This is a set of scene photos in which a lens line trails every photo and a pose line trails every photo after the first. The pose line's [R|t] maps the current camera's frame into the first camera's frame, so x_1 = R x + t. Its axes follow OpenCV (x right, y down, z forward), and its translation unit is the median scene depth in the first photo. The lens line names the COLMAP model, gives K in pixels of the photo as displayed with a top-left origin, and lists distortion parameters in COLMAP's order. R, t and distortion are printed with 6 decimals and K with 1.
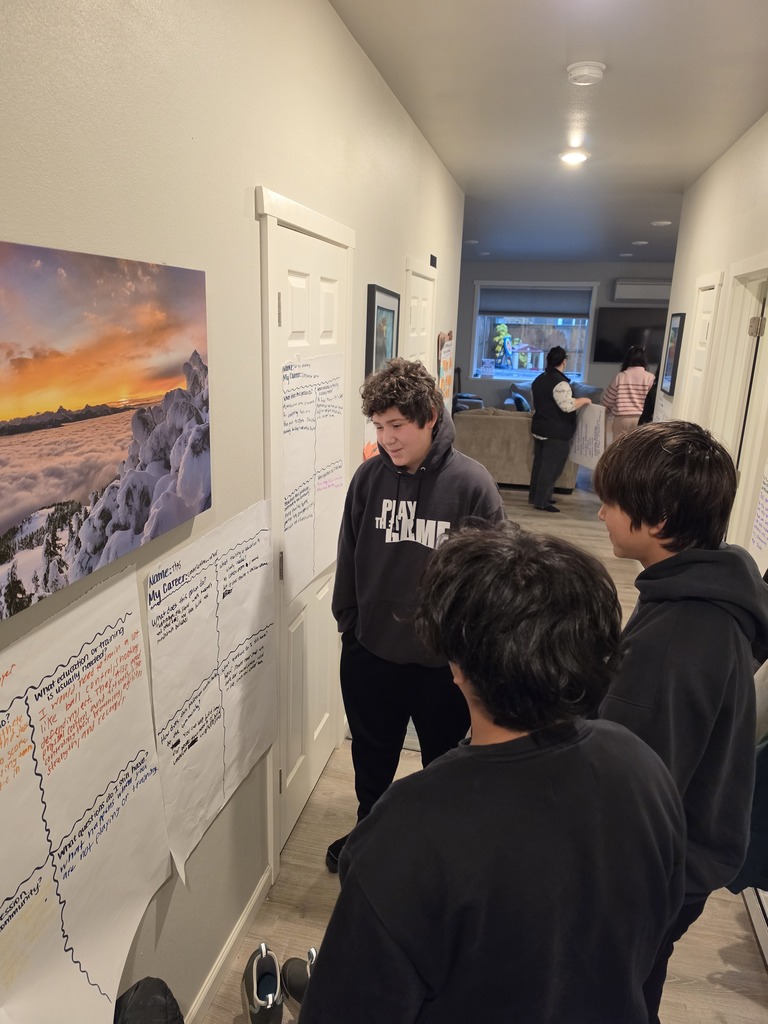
lens RADIAL K [[699.9, 0, 395.9], [0, 699.9, 513.5], [0, 0, 1]] dist [0.118416, -0.178084]
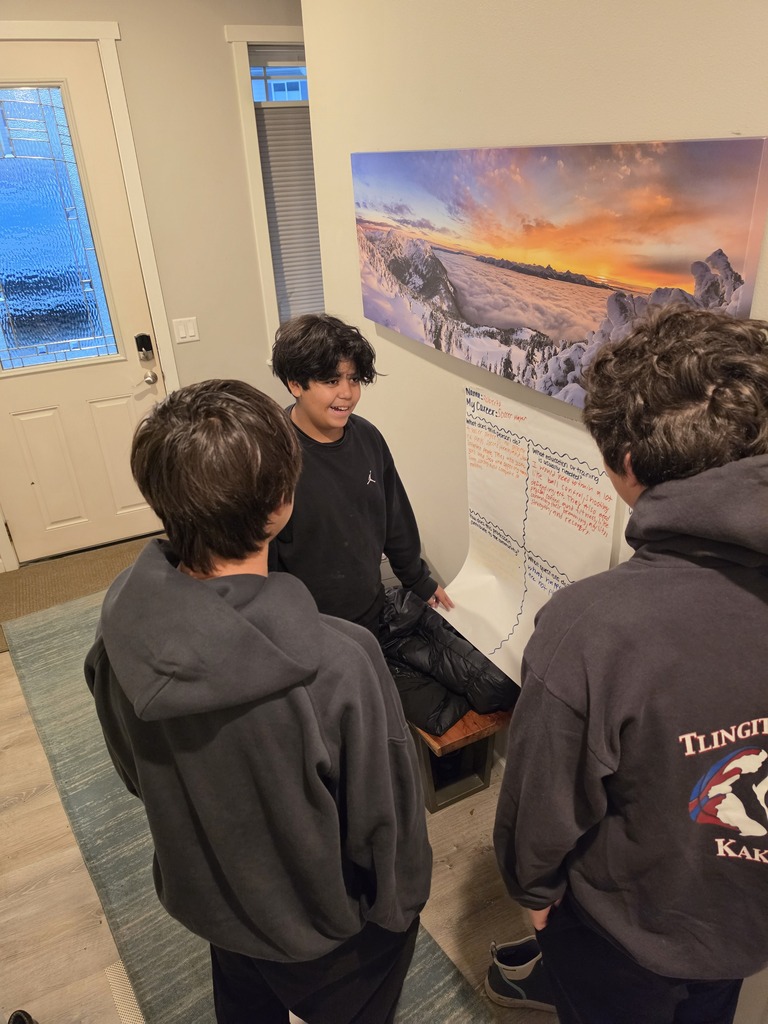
lens RADIAL K [[699.9, 0, 395.9], [0, 699.9, 513.5], [0, 0, 1]] dist [0.118416, -0.178084]
pose [[-0.780809, 0.279371, -0.558828, 0.579838], [-0.158250, 0.776849, 0.609477, -0.480479], [0.604395, 0.564320, -0.562361, 1.565847]]
